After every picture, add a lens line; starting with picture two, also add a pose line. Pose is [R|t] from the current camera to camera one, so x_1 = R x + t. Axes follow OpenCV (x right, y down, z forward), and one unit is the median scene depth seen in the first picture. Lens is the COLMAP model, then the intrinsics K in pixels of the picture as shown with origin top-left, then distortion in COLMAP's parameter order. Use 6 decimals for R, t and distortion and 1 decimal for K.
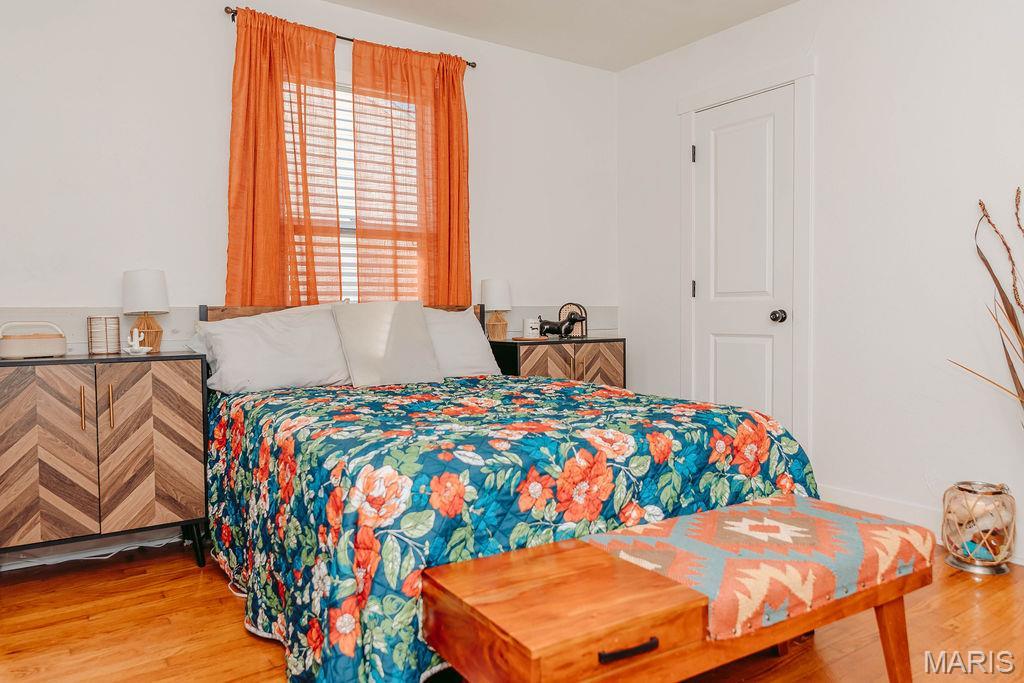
lens RADIAL K [[688.8, 0, 513.0], [0, 688.8, 340.5], [0, 0, 1]] dist [0.000468, -0.001691]
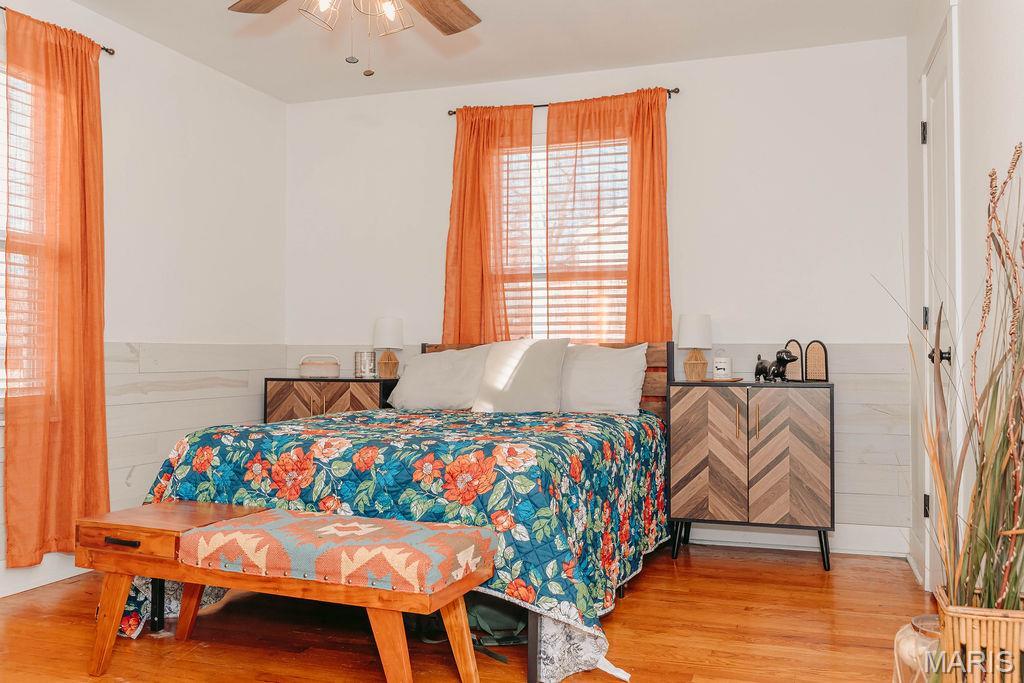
lens RADIAL K [[824.7, 0, 516.3], [0, 824.7, 344.2], [0, 0, 1]] dist [-0.007017, 0.004963]
pose [[0.614086, -0.002287, -0.789236, 1.451264], [-0.040849, 0.998563, -0.034677, -0.003775], [0.788182, 0.053535, 0.613110, 0.303642]]
